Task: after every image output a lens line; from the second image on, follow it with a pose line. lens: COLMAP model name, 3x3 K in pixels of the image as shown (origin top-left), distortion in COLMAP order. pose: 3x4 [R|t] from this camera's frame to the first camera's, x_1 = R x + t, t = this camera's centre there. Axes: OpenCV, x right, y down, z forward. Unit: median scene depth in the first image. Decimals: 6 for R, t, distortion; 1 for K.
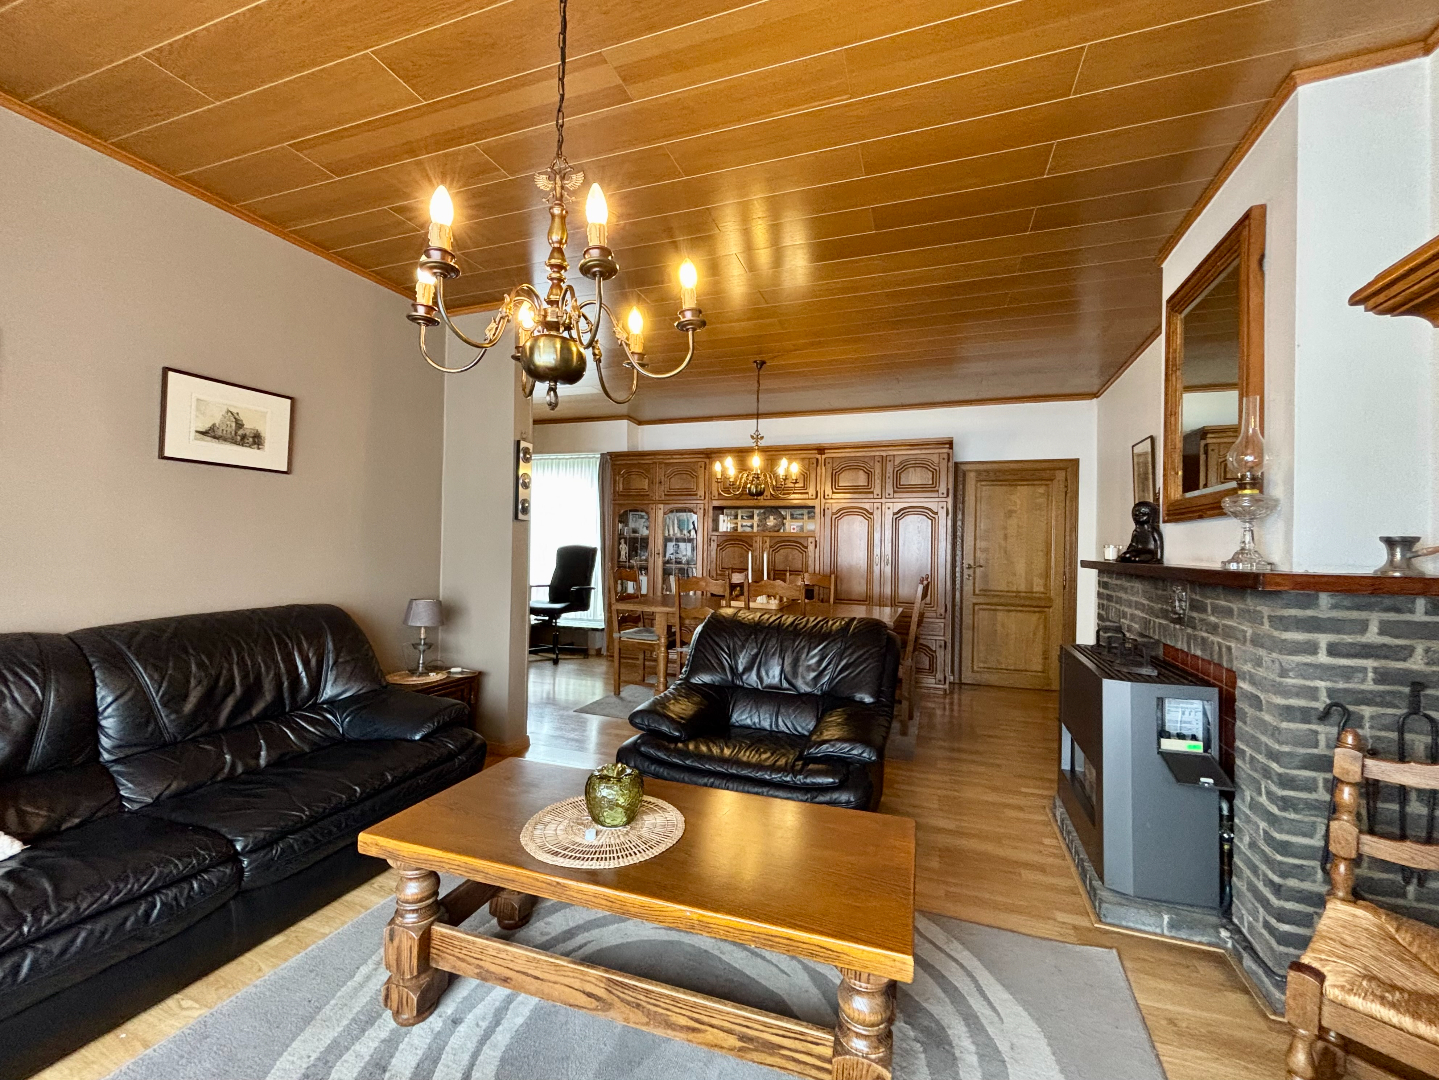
lens RADIAL K [[588.5, 0, 724.2], [0, 588.5, 542.7], [0, 0, 1]] dist [0.003696, -0.000847]
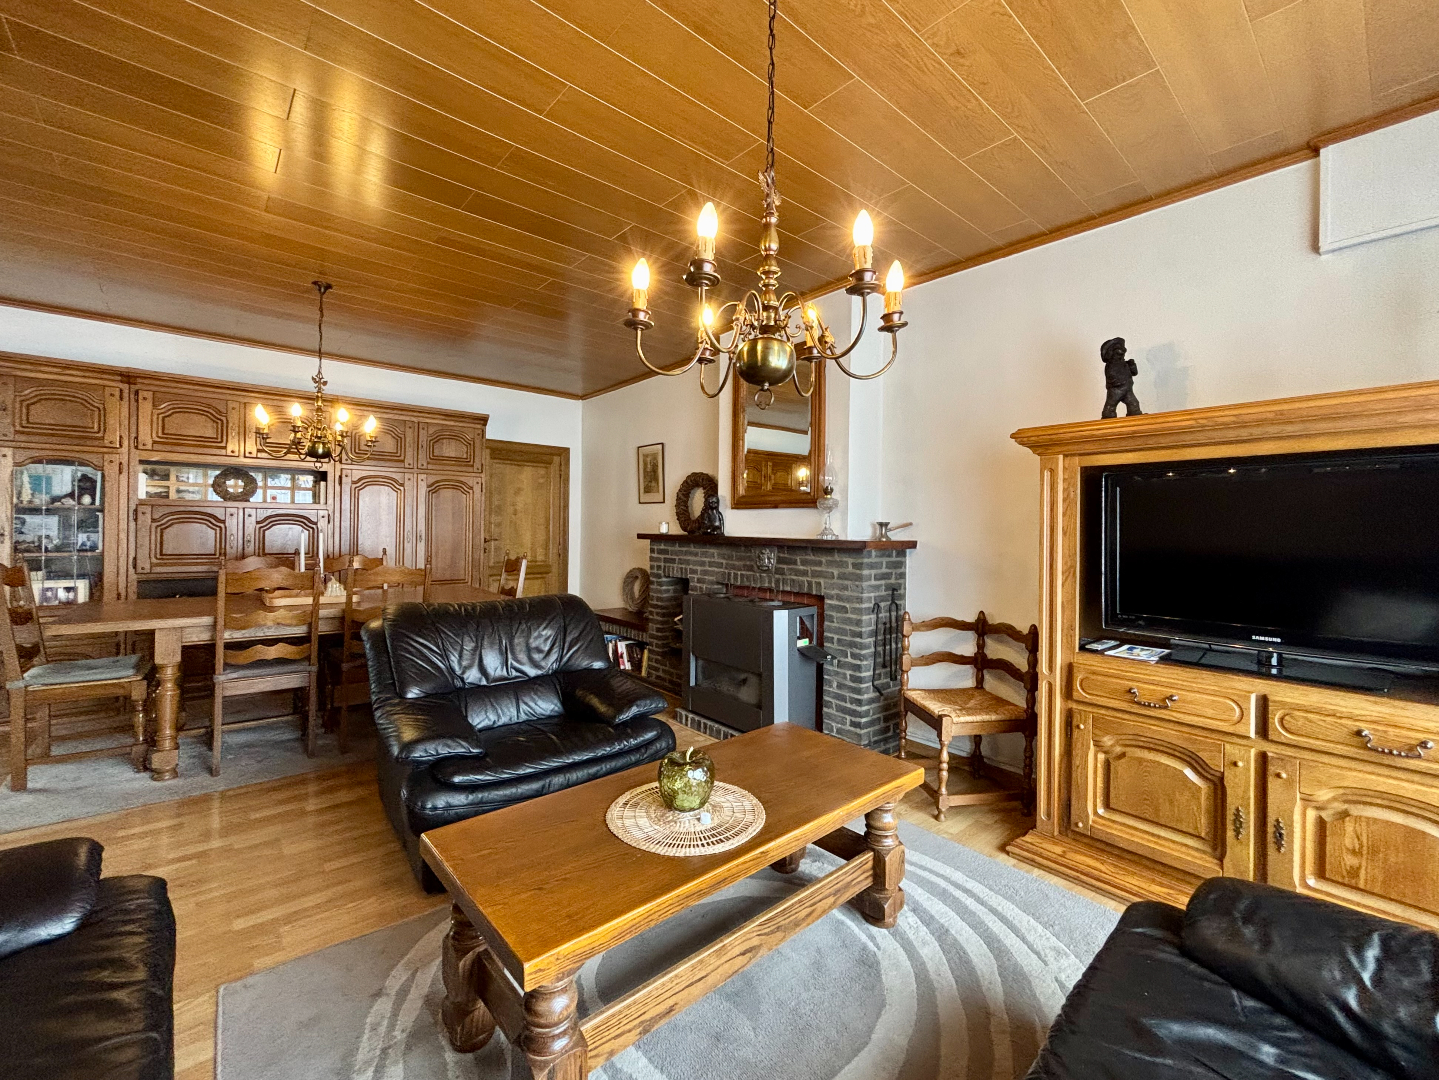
lens RADIAL K [[588.5, 0, 724.7], [0, 588.5, 530.3], [0, 0, 1]] dist [0.003696, -0.000847]
pose [[0.503890, -0.016180, 0.863616, -0.347187], [-0.010237, 0.999642, 0.024701, -0.009050], [-0.863707, -0.021288, 0.503544, 0.150887]]
